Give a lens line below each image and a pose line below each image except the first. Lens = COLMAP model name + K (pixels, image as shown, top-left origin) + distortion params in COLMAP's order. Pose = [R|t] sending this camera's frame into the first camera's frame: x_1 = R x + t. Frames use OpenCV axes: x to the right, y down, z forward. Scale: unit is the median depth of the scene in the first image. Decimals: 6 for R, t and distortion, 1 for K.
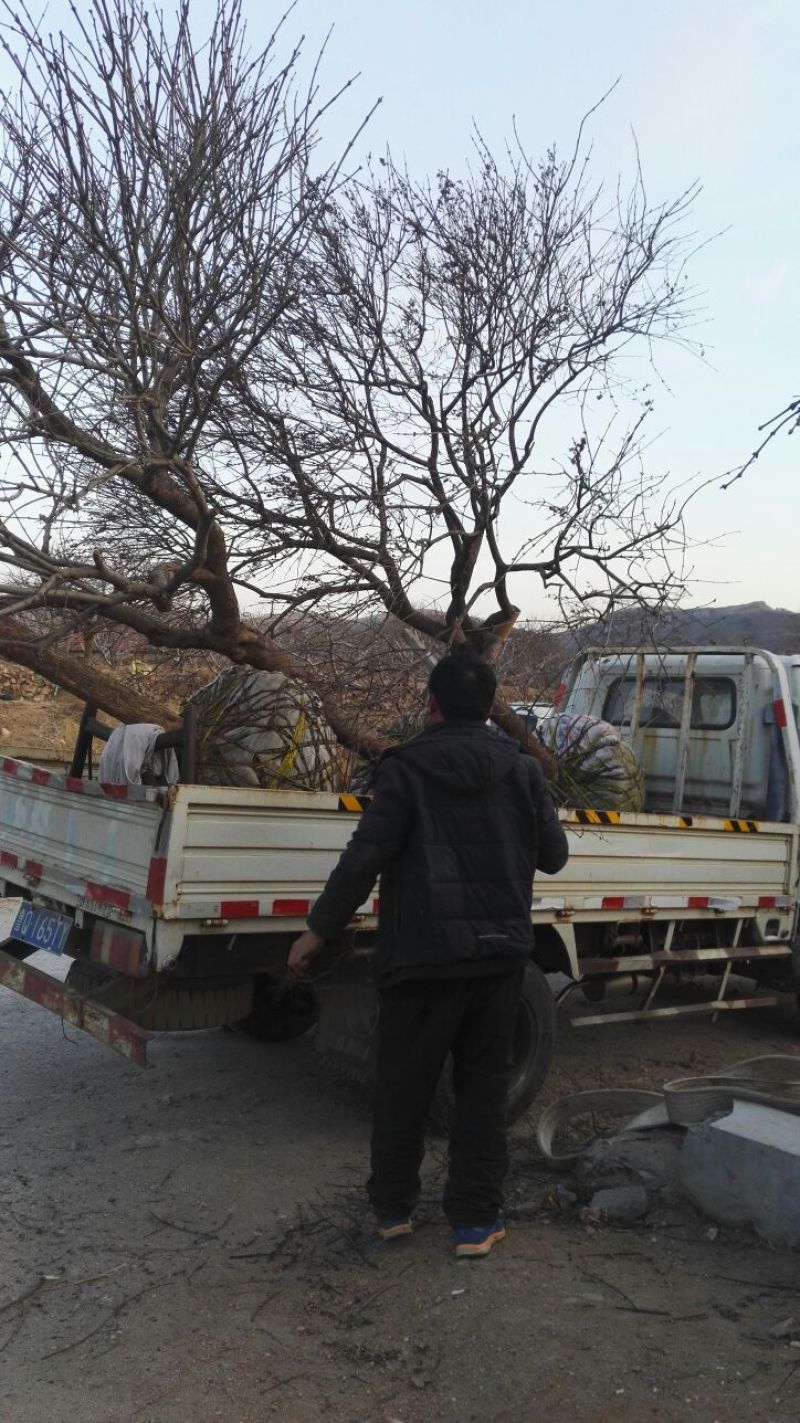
lens RADIAL K [[1225.3, 0, 370.3], [0, 1225.3, 708.4], [0, 0, 1]] dist [0.047292, 0.004596]
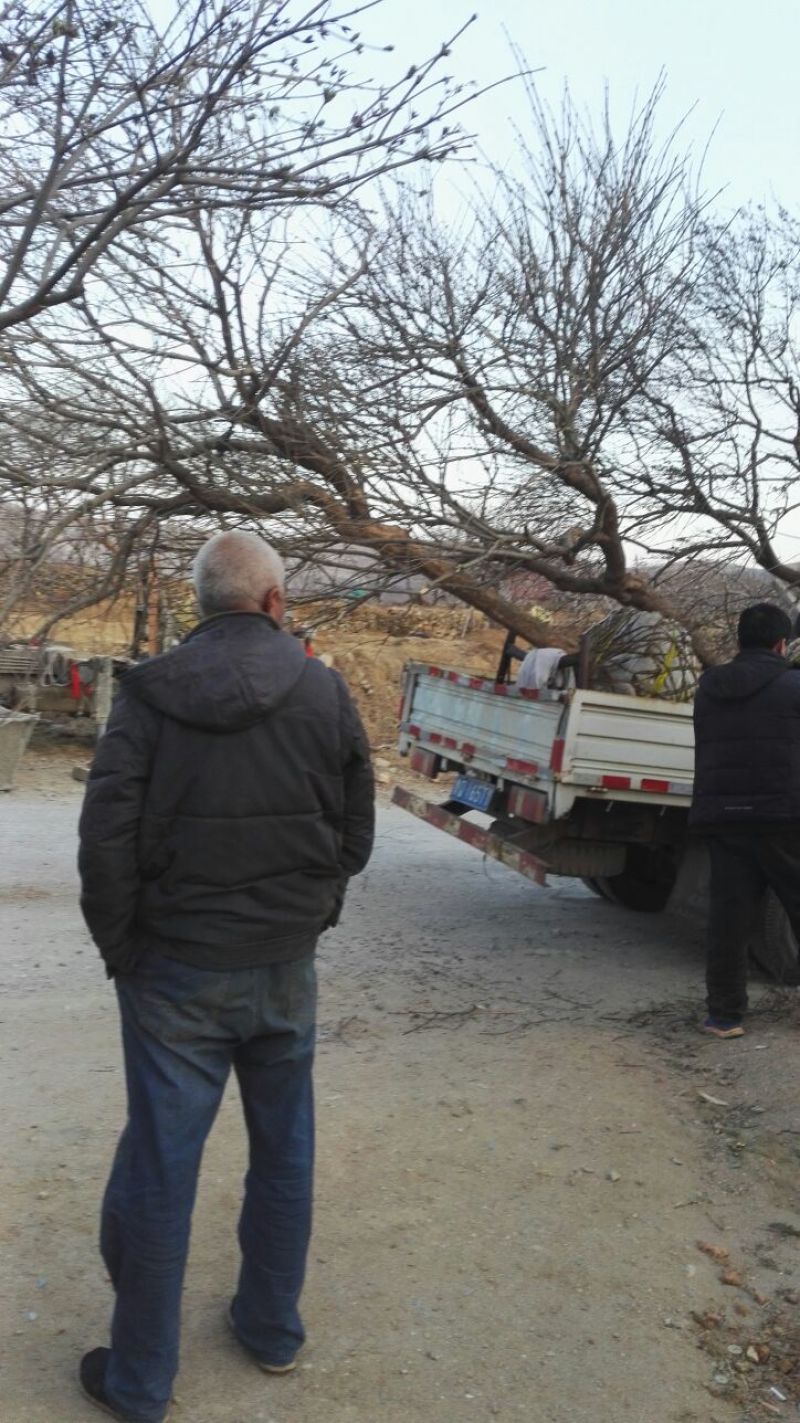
lens RADIAL K [[1225.3, 0, 370.3], [0, 1225.3, 708.4], [0, 0, 1]] dist [0.047292, 0.004596]
pose [[0.949304, 0.045756, -0.311012, 0.049513], [-0.032676, 0.998354, 0.047142, 0.021397], [0.312657, -0.034590, 0.949236, -0.343274]]
